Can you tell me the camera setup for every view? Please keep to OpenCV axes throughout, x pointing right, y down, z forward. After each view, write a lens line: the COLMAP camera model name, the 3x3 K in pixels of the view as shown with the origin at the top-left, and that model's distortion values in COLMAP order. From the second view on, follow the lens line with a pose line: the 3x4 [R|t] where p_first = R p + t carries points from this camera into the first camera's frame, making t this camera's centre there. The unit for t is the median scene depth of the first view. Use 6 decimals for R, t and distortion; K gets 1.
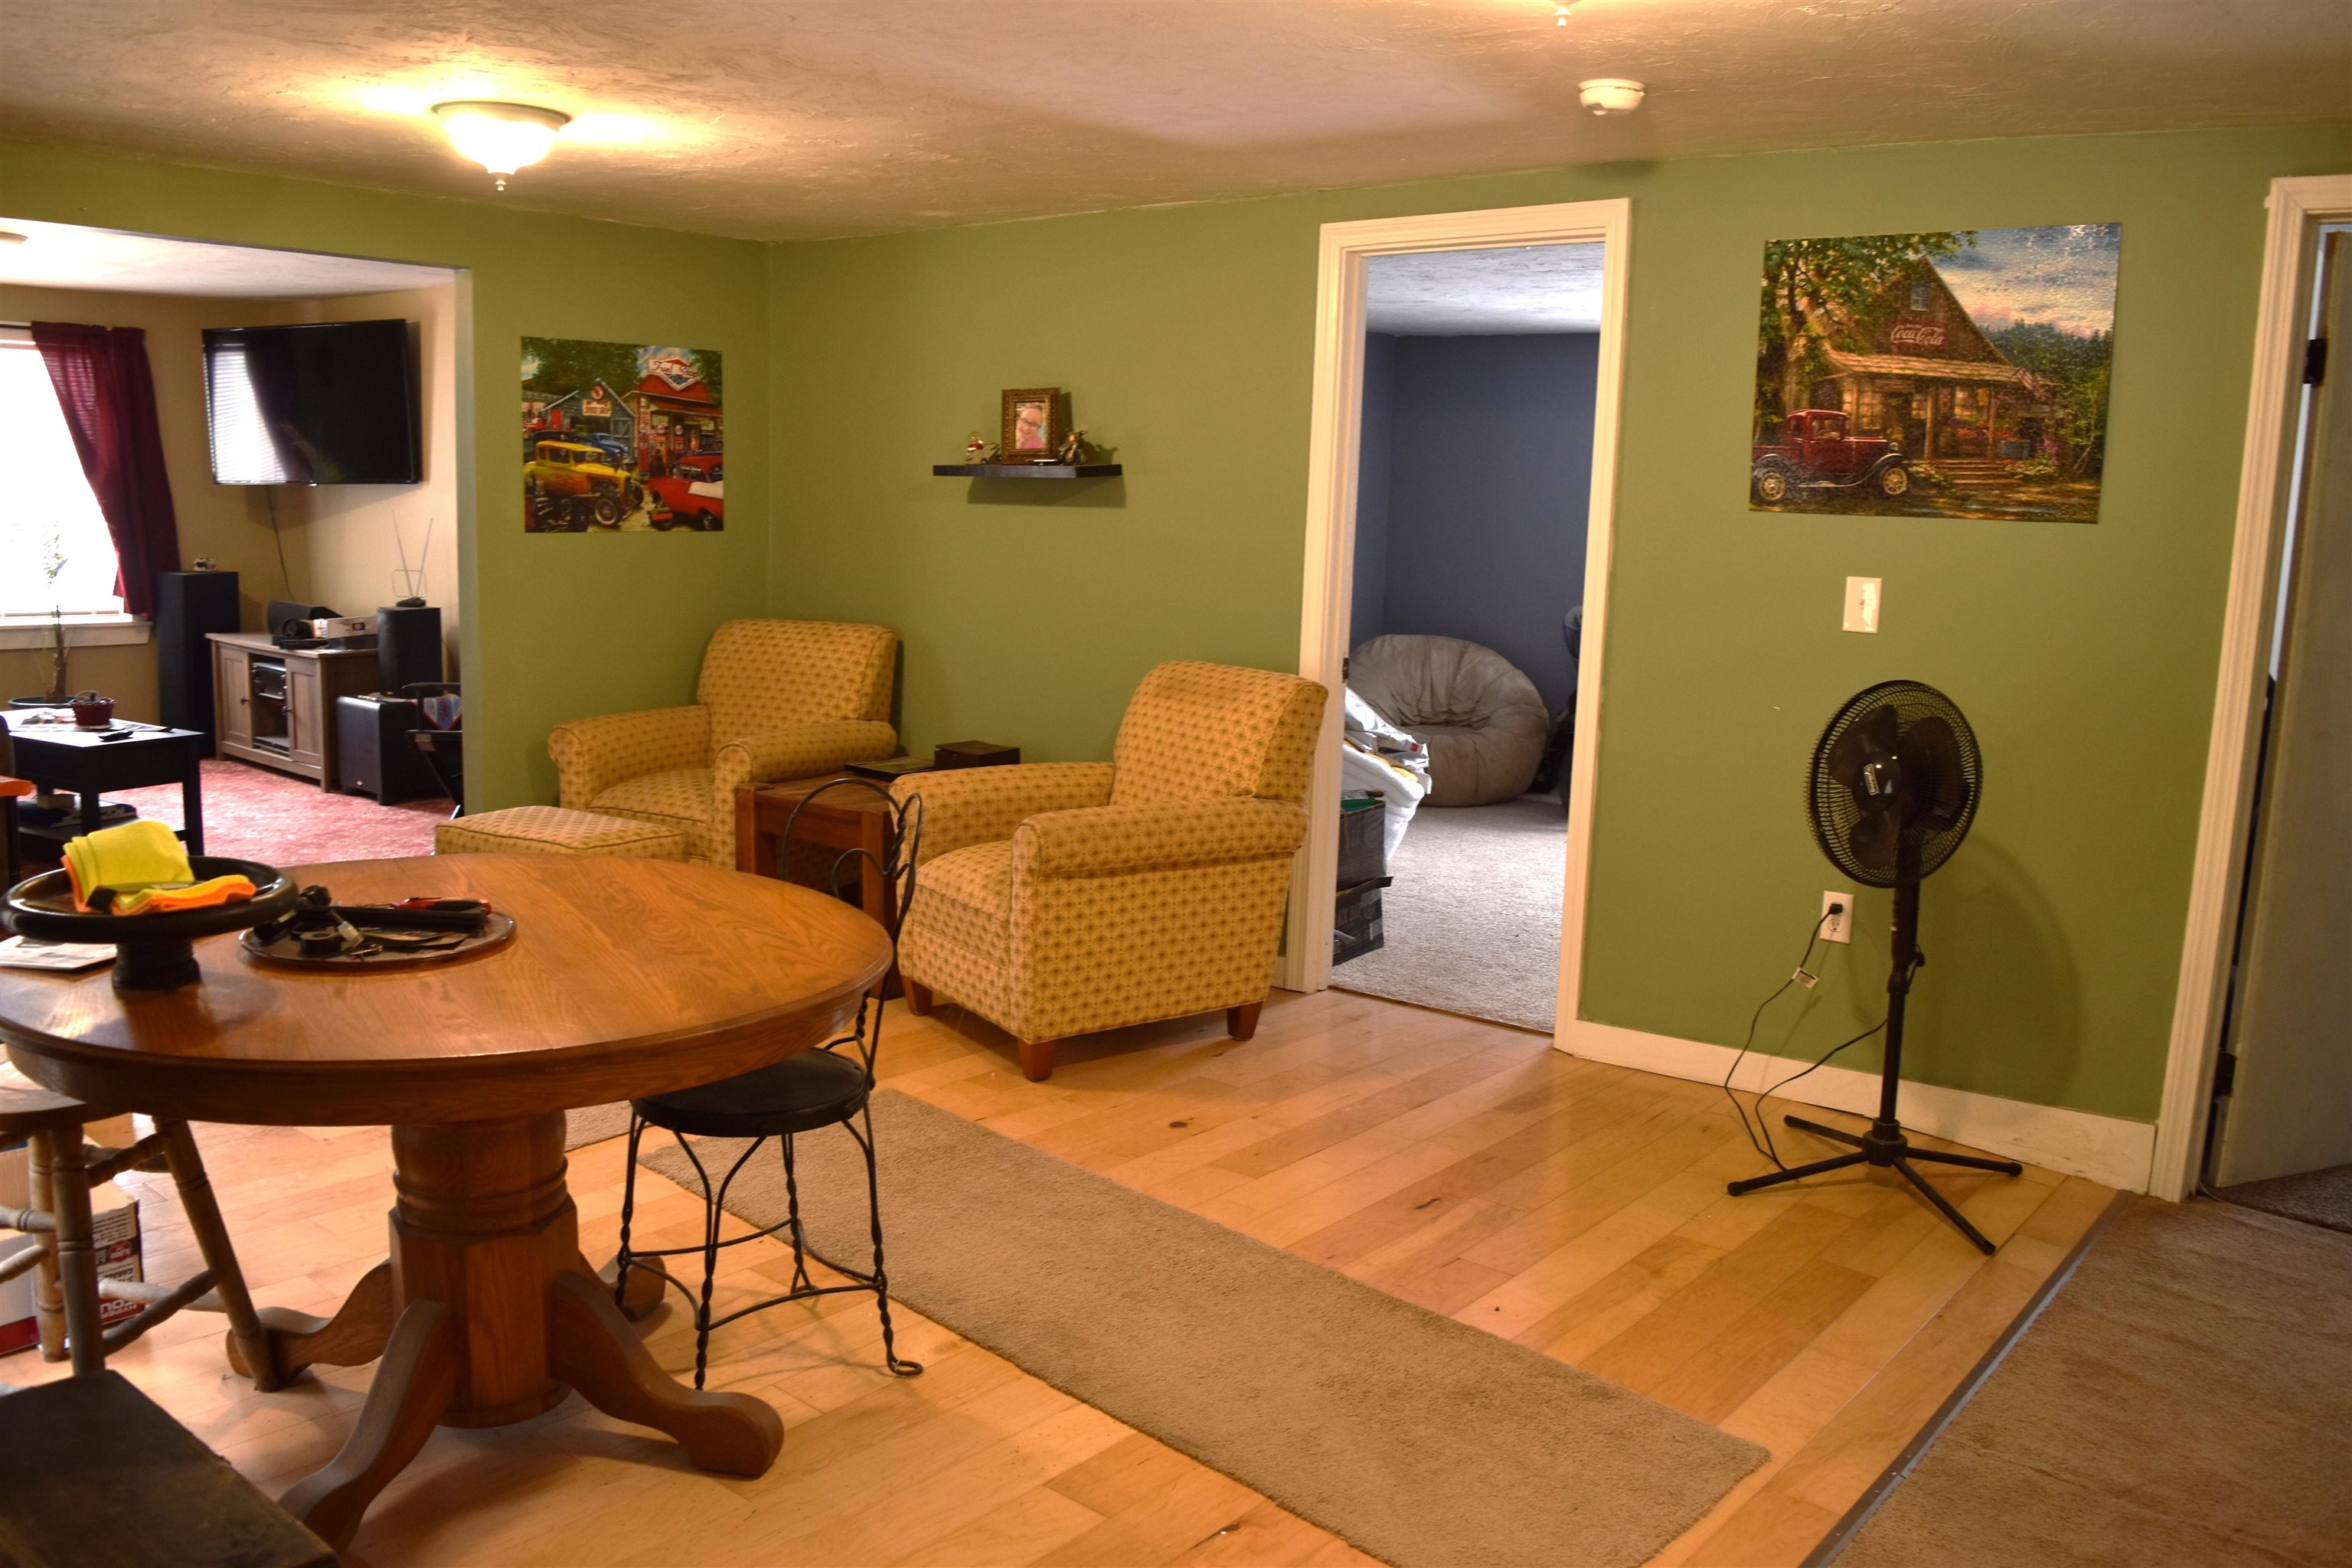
lens RADIAL K [[1840.2, 0, 1176.0], [0, 1840.2, 784.0], [0, 0, 1]] dist [-0.089758, 0.013563]
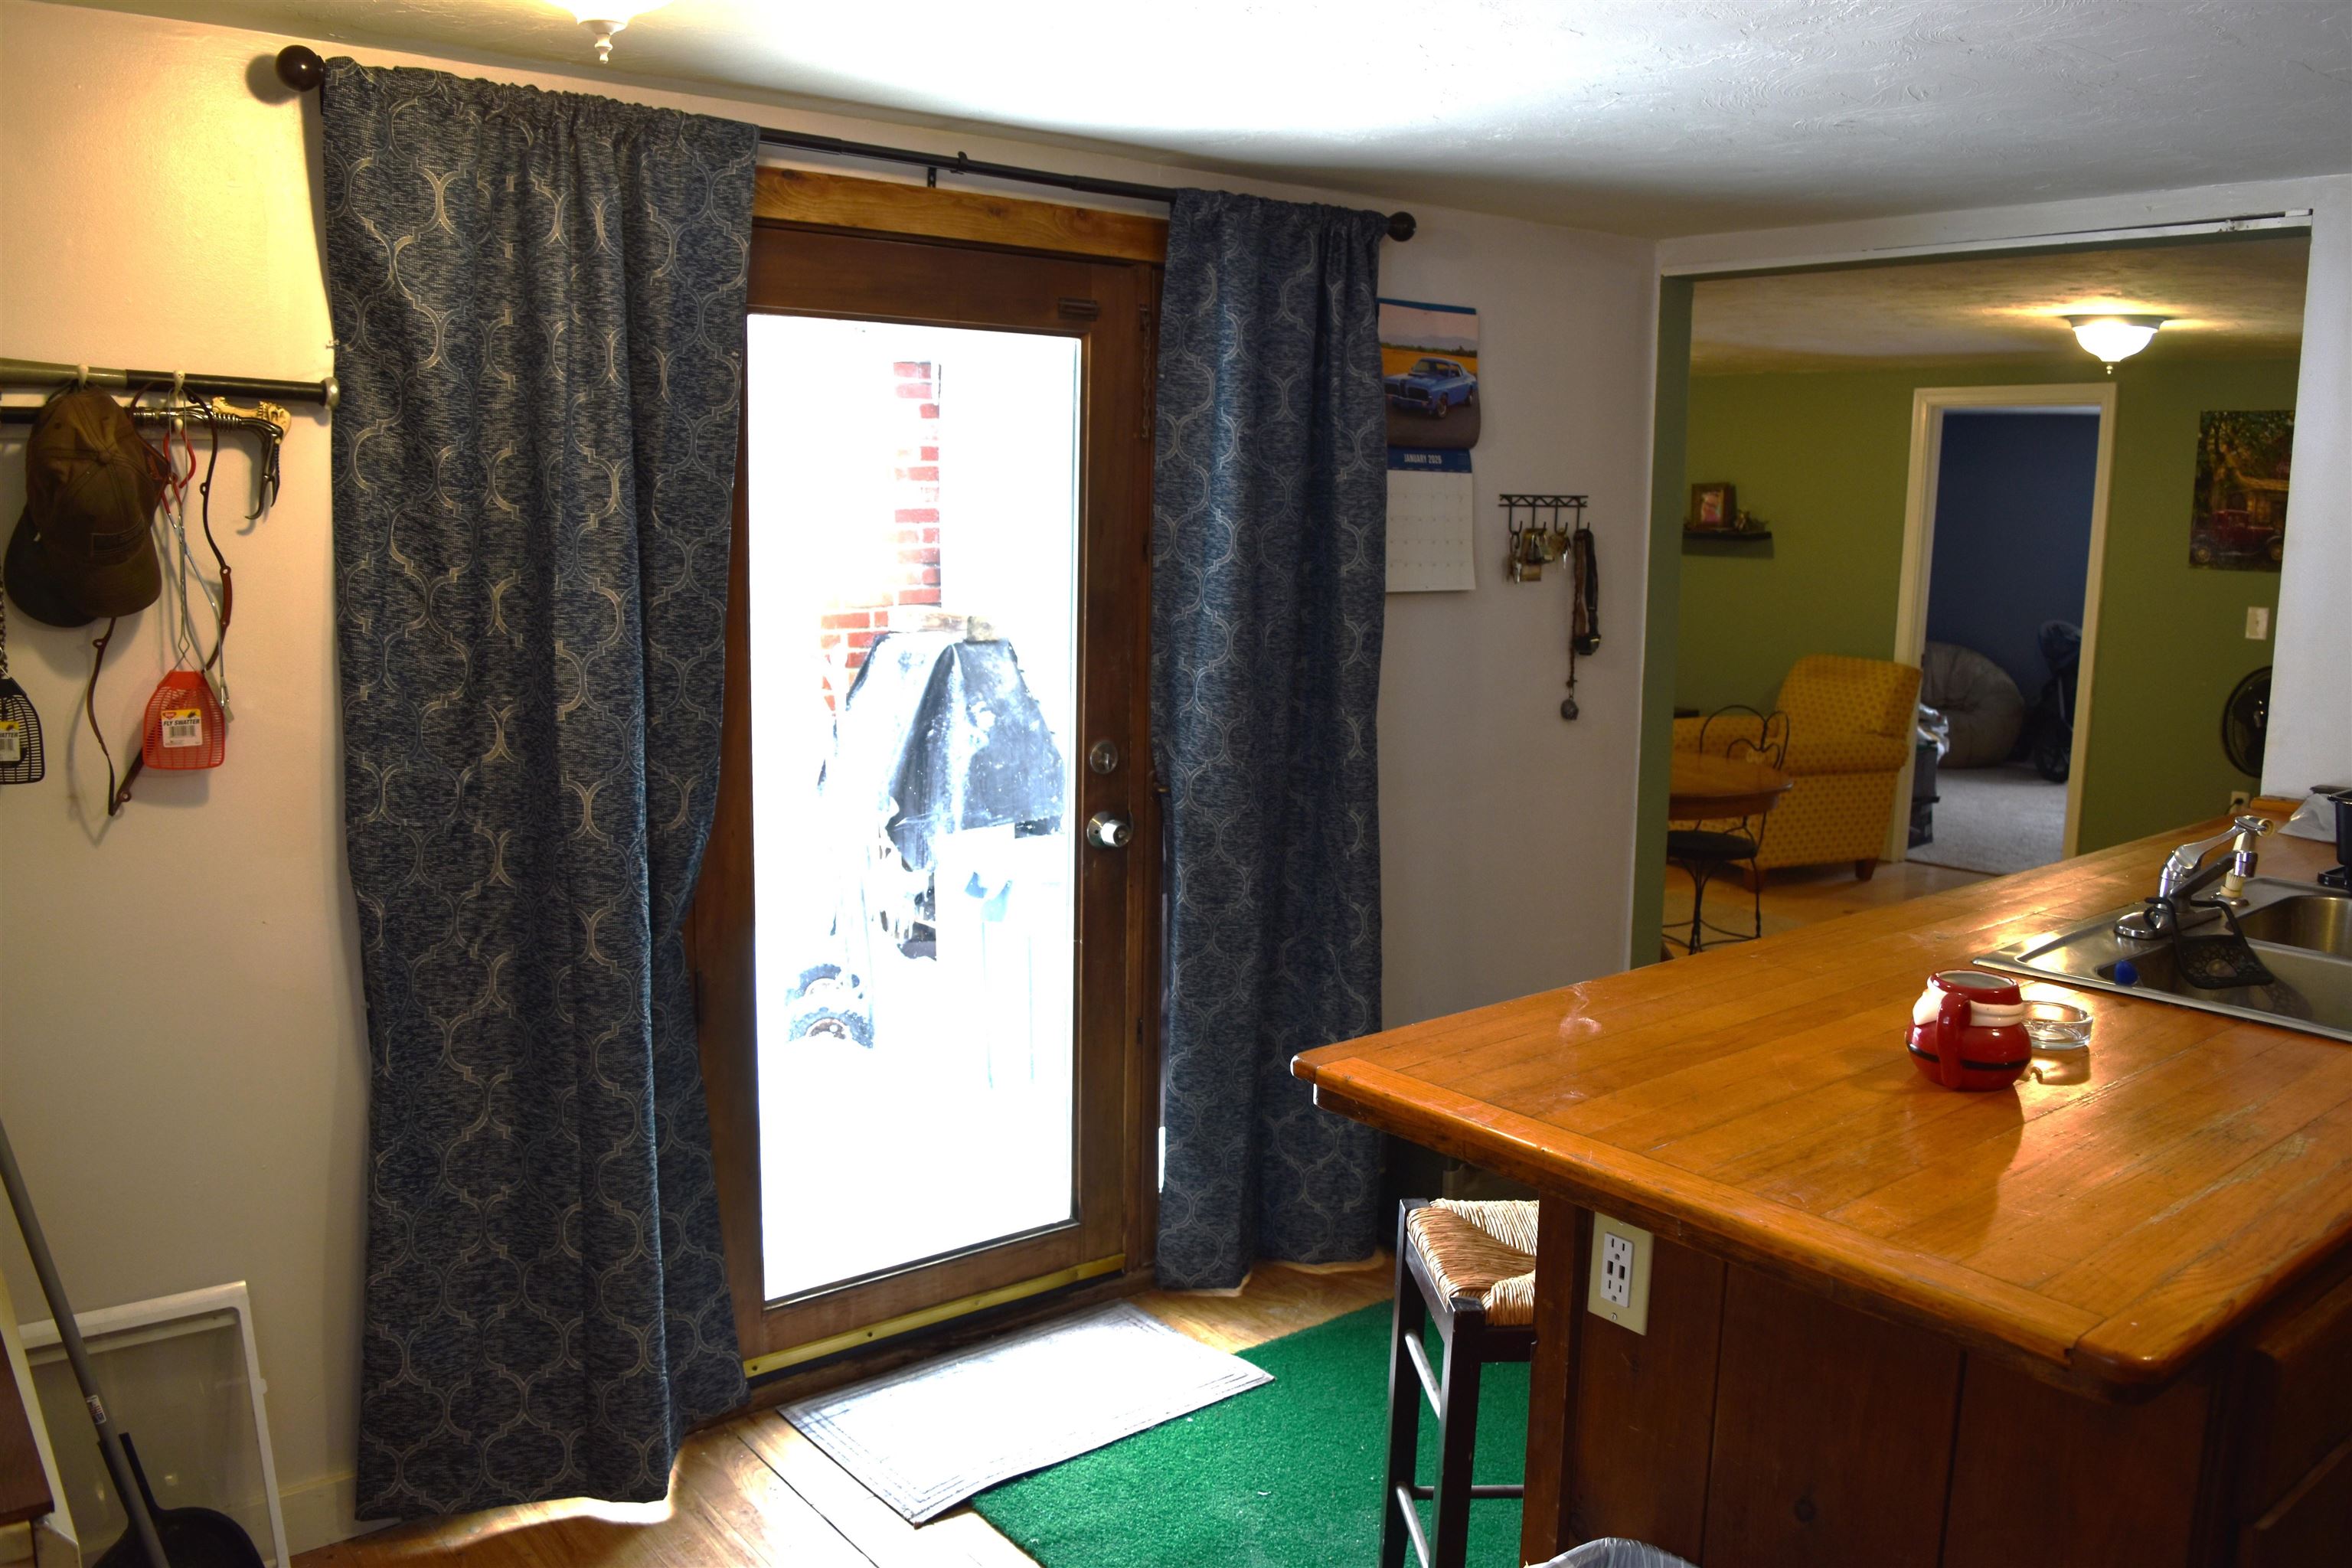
lens RADIAL K [[1840.2, 0, 1176.0], [0, 1840.2, 784.0], [0, 0, 1]] dist [-0.089758, 0.013563]
pose [[0.979028, 0.018257, -0.202907, -0.247287], [-0.018999, 0.999818, -0.001710, 0.066853], [0.202839, 0.005529, 0.979197, -0.759968]]
